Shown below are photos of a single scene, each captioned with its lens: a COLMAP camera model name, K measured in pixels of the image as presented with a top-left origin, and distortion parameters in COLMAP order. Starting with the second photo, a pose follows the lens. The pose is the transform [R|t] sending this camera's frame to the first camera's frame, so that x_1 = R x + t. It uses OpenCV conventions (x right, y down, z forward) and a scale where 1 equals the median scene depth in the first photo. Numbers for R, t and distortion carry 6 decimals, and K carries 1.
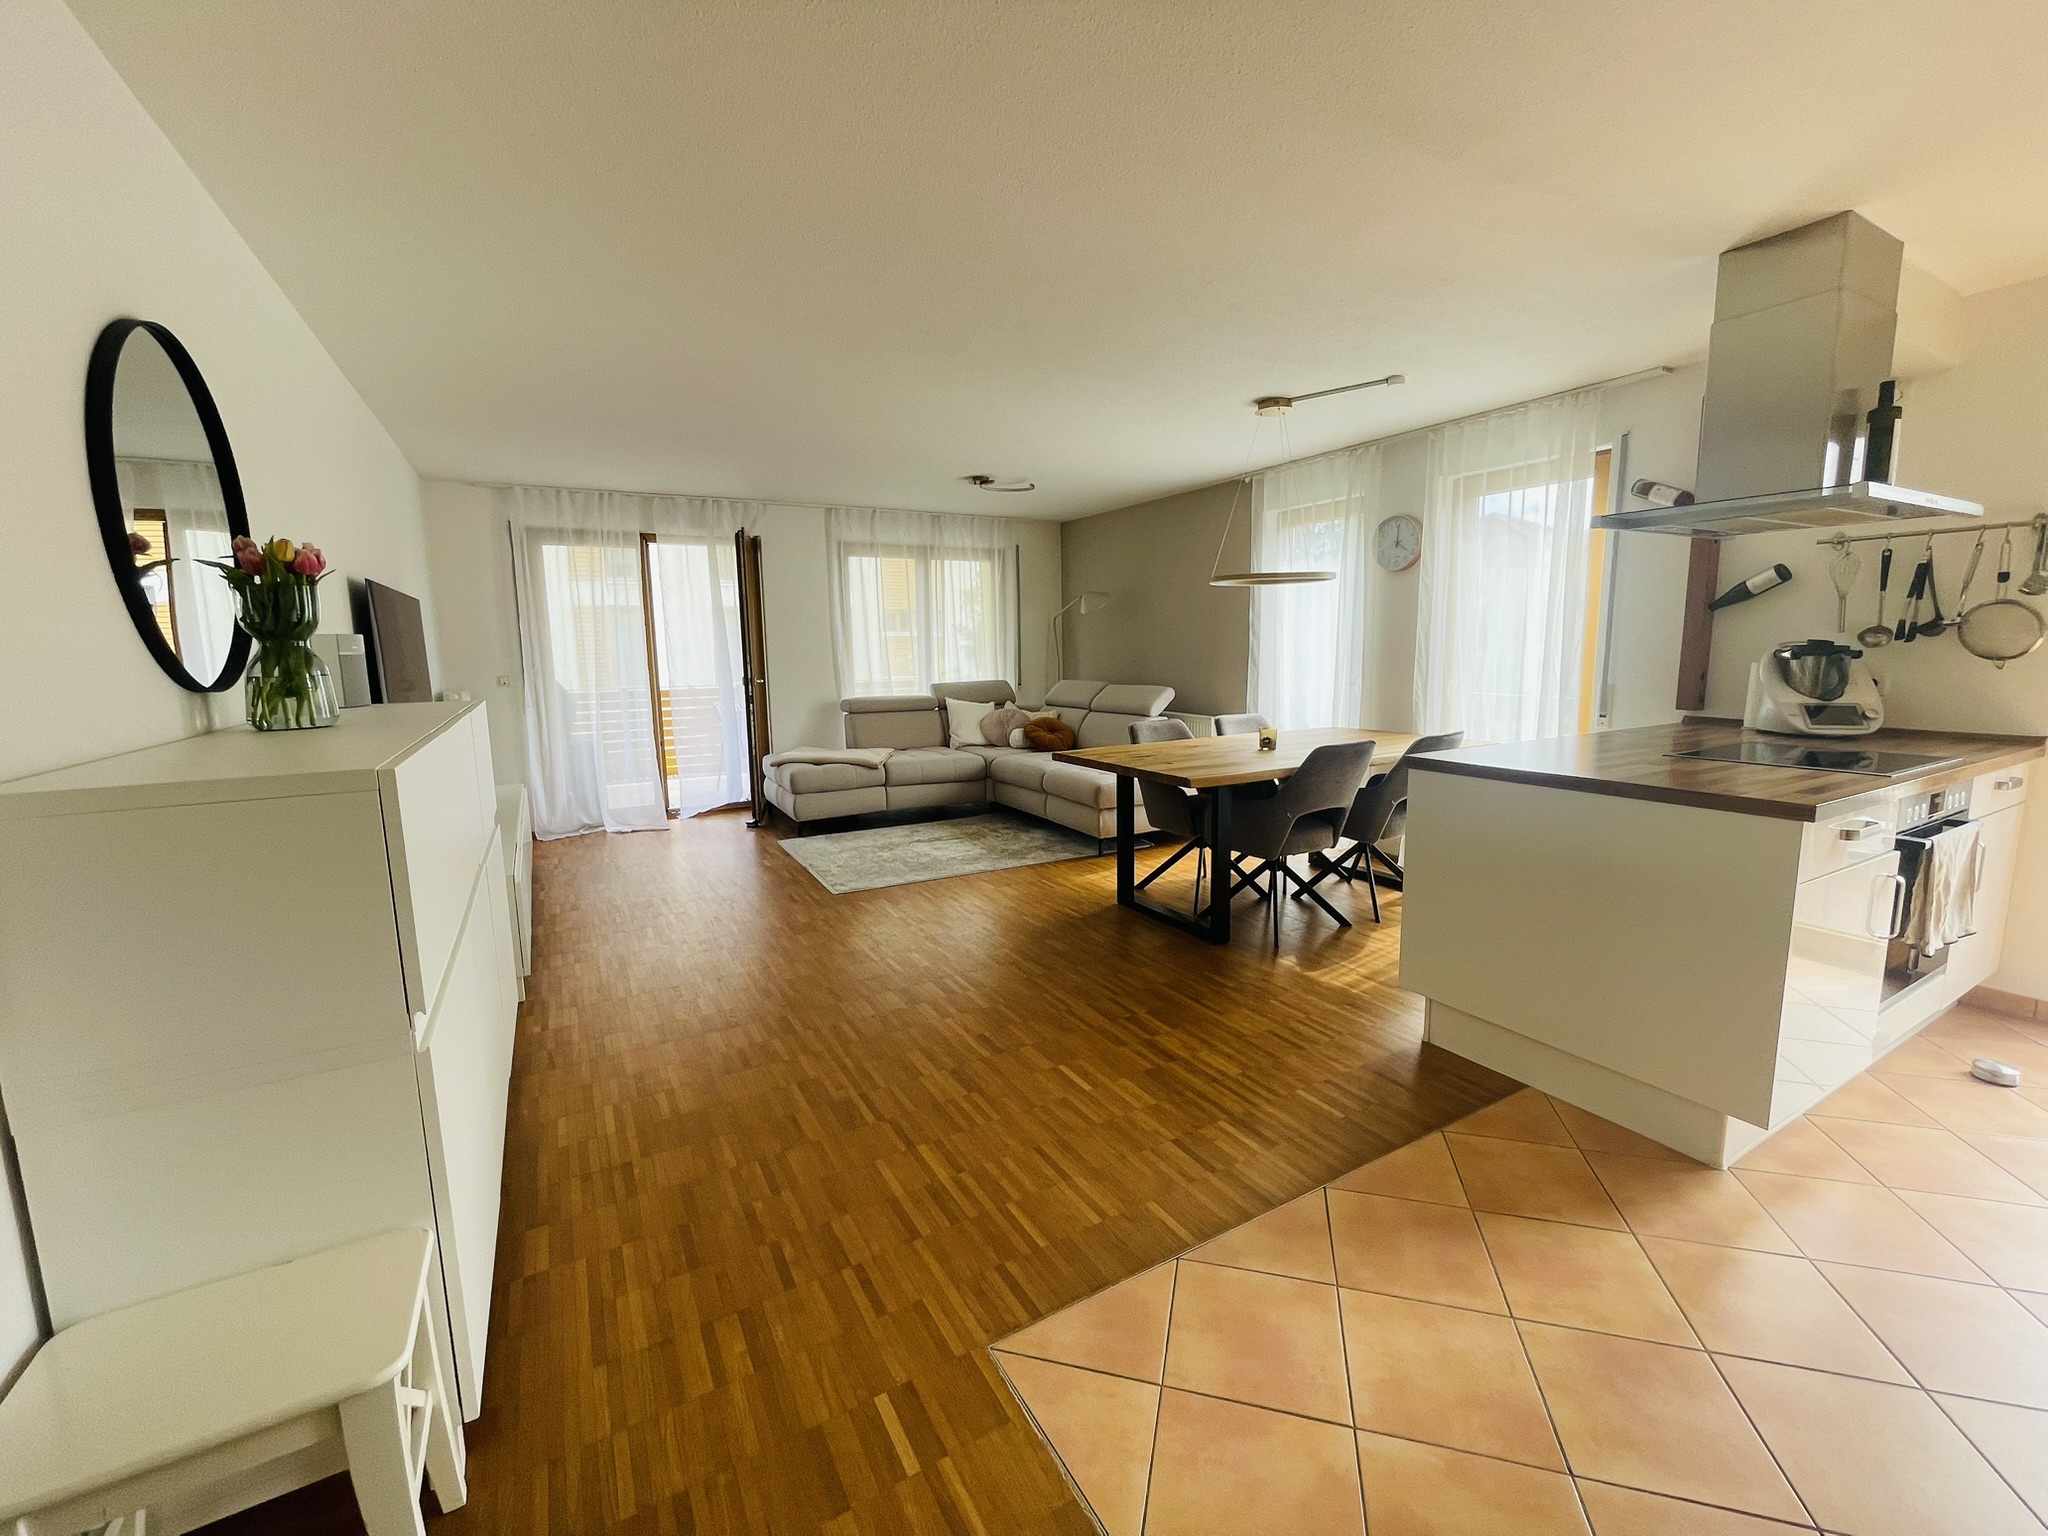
lens RADIAL K [[838.7, 0, 1021.0], [0, 838.7, 761.9], [0, 0, 1]] dist [-0.011067, 0.001607]
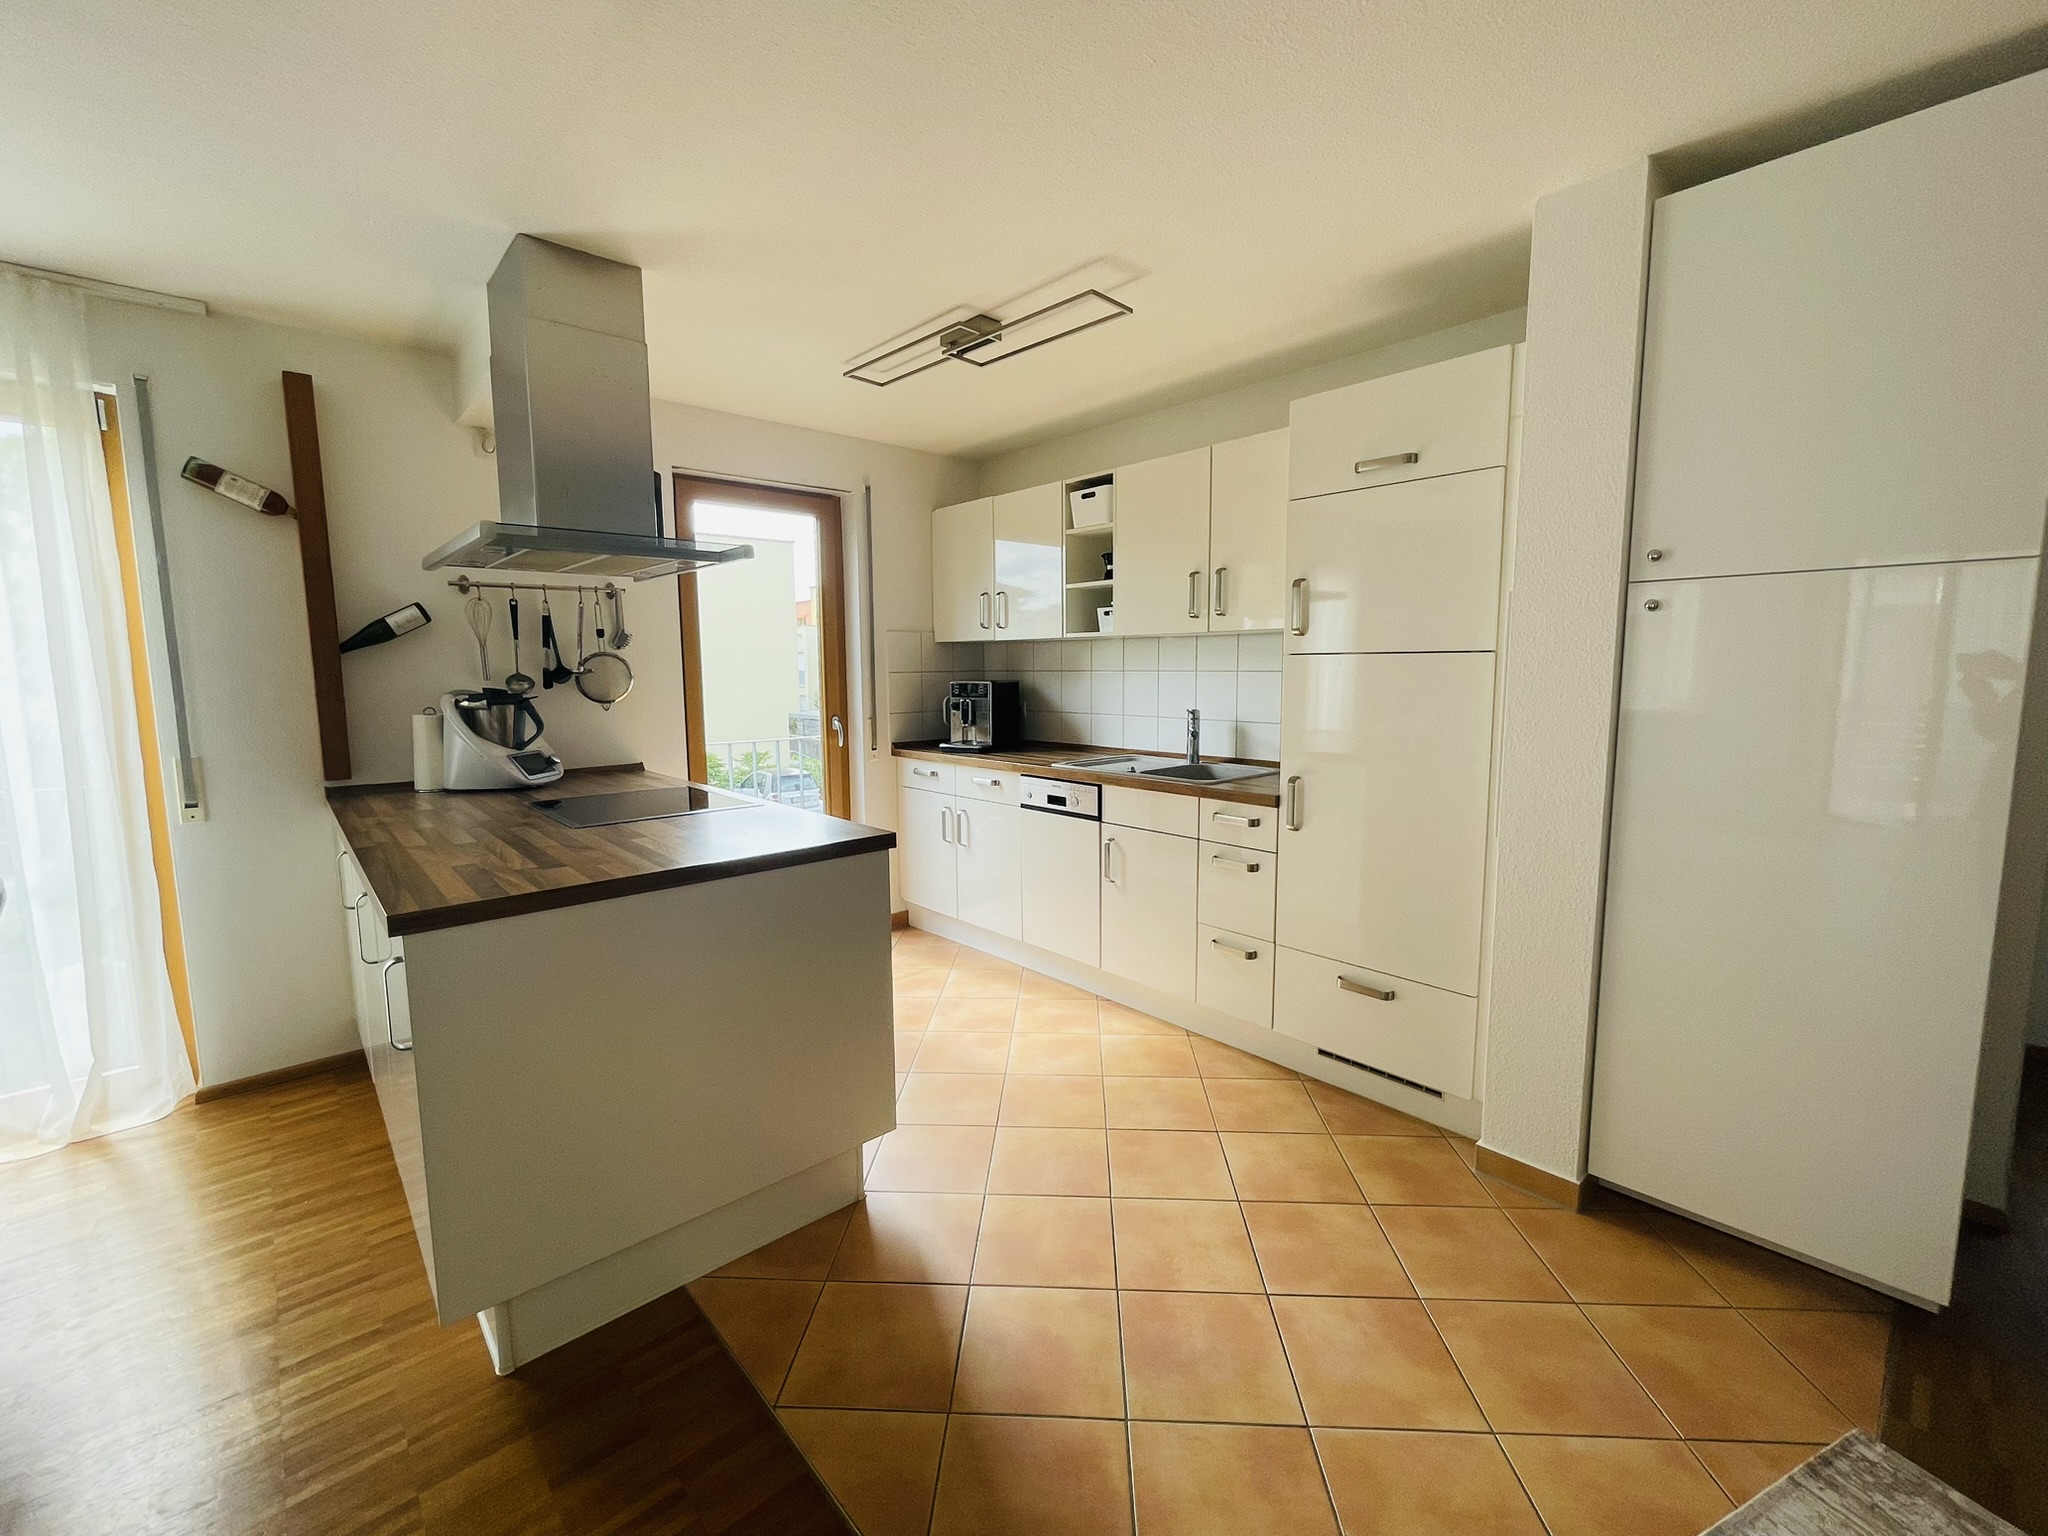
lens RADIAL K [[838.7, 0, 1032.7], [0, 838.7, 759.7], [0, 0, 1]] dist [-0.011067, 0.001607]
pose [[-0.220888, -0.092262, 0.970925, -0.120071], [0.144611, 0.981413, 0.126158, -0.103479], [-0.964519, 0.168273, -0.203440, 0.652253]]
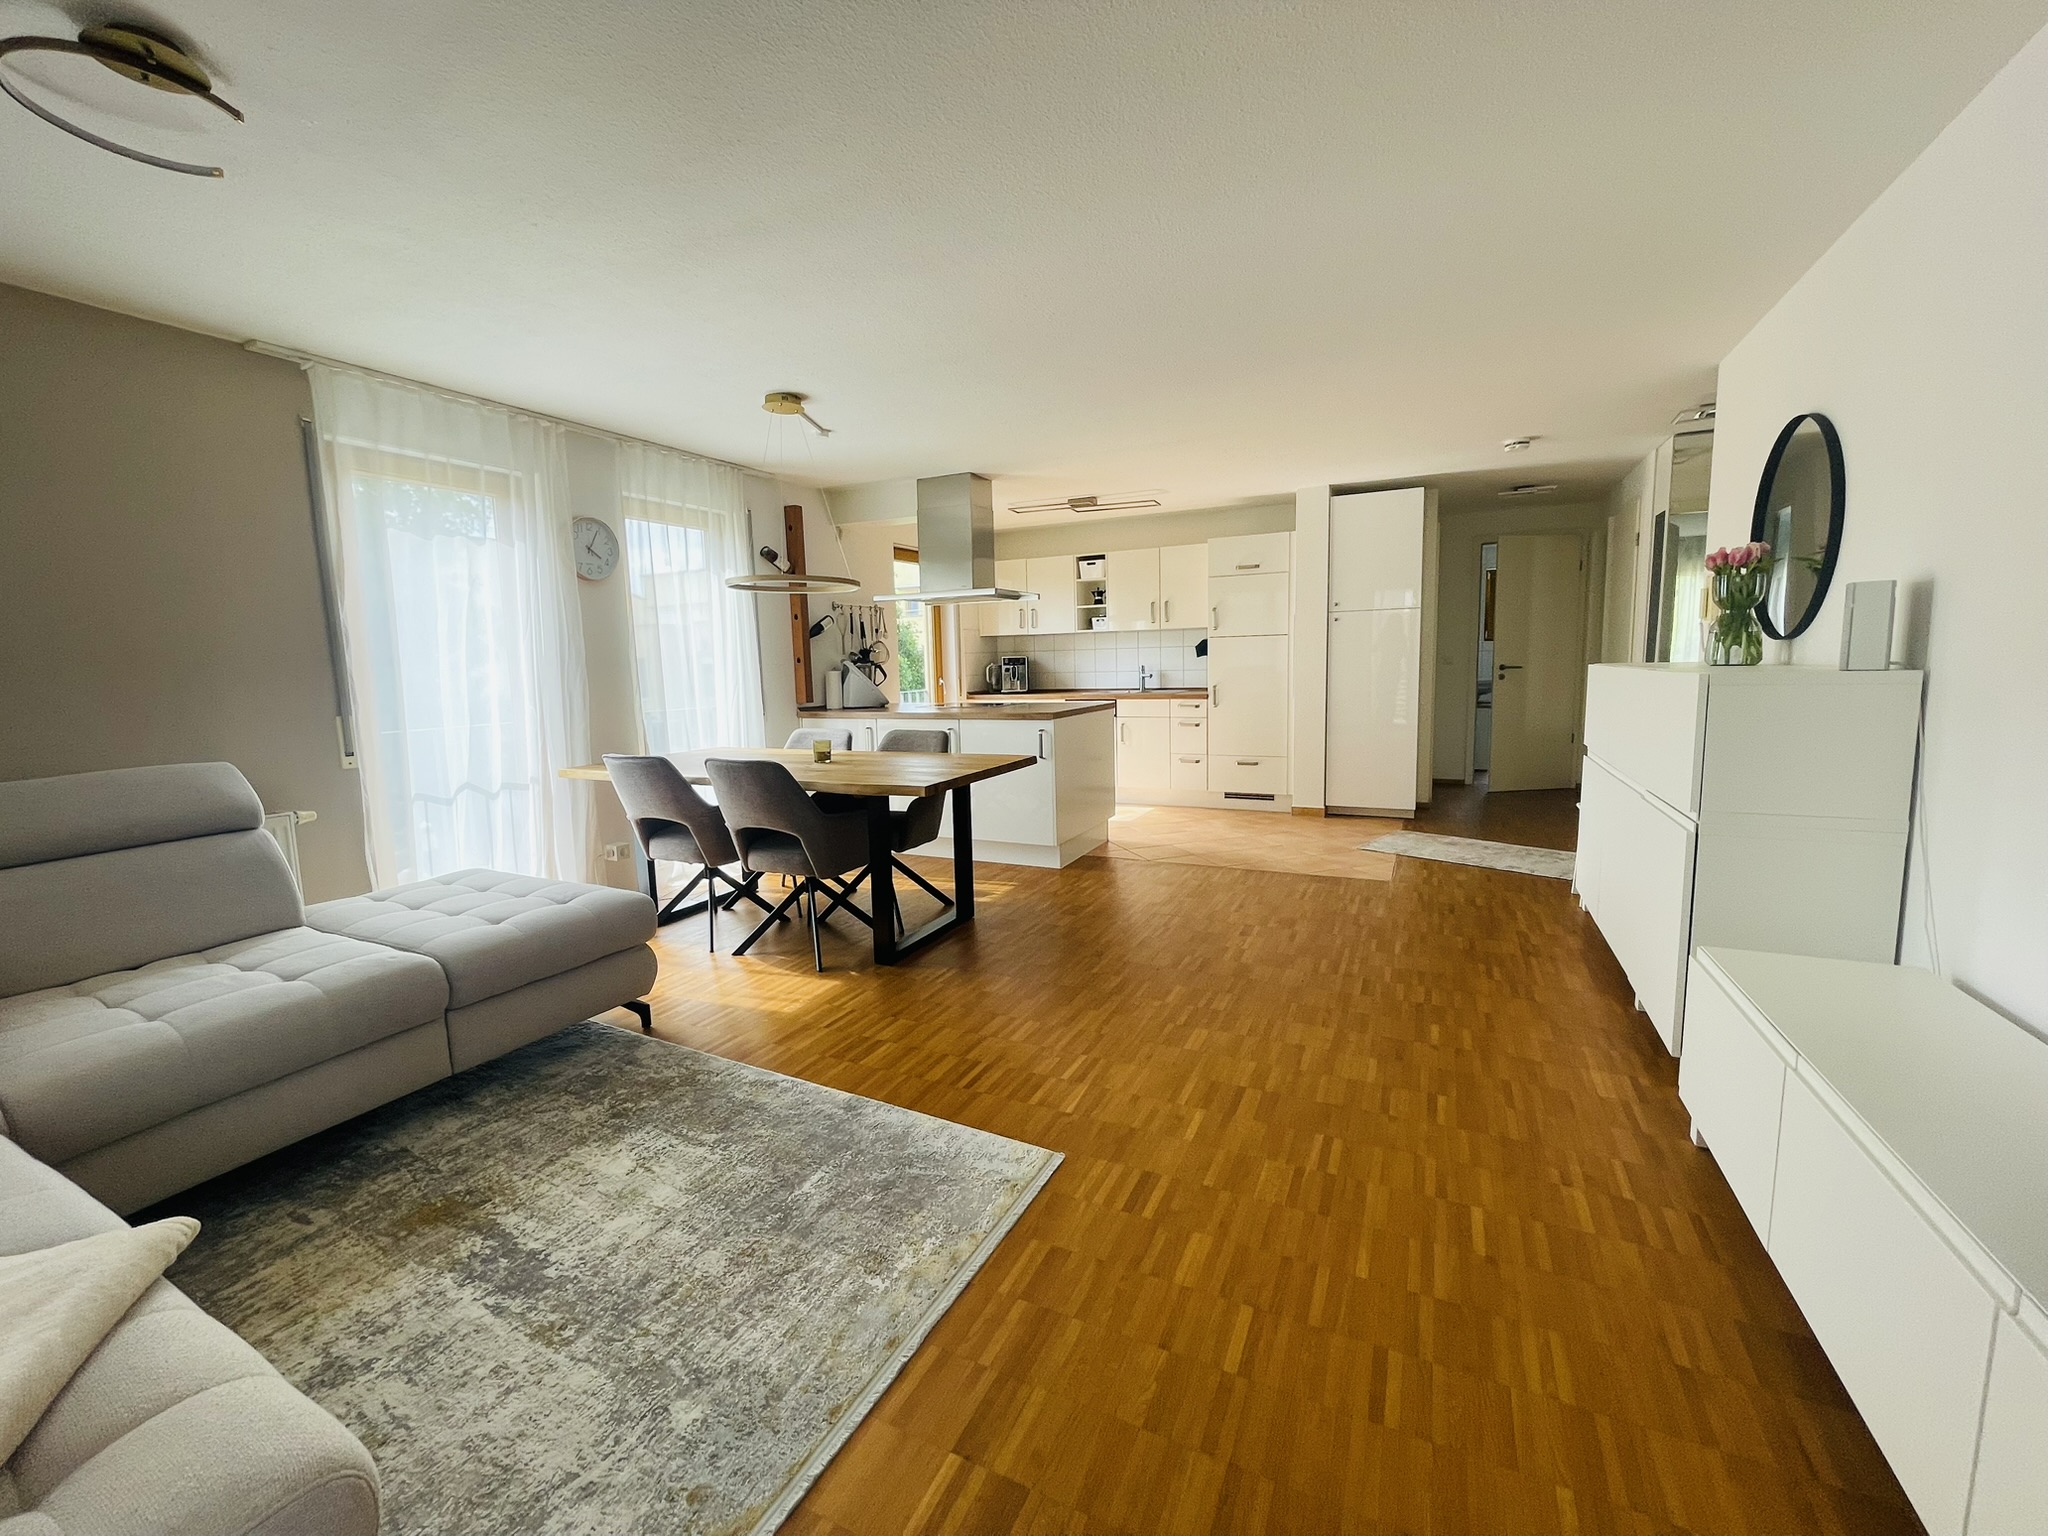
lens RADIAL K [[838.7, 0, 1018.7], [0, 838.7, 765.1], [0, 0, 1]] dist [-0.011067, 0.001607]
pose [[-0.565777, -0.070602, 0.821530, -0.906838], [0.149169, 0.971124, 0.186190, -0.227237], [-0.810953, 0.227889, -0.538908, 1.926209]]
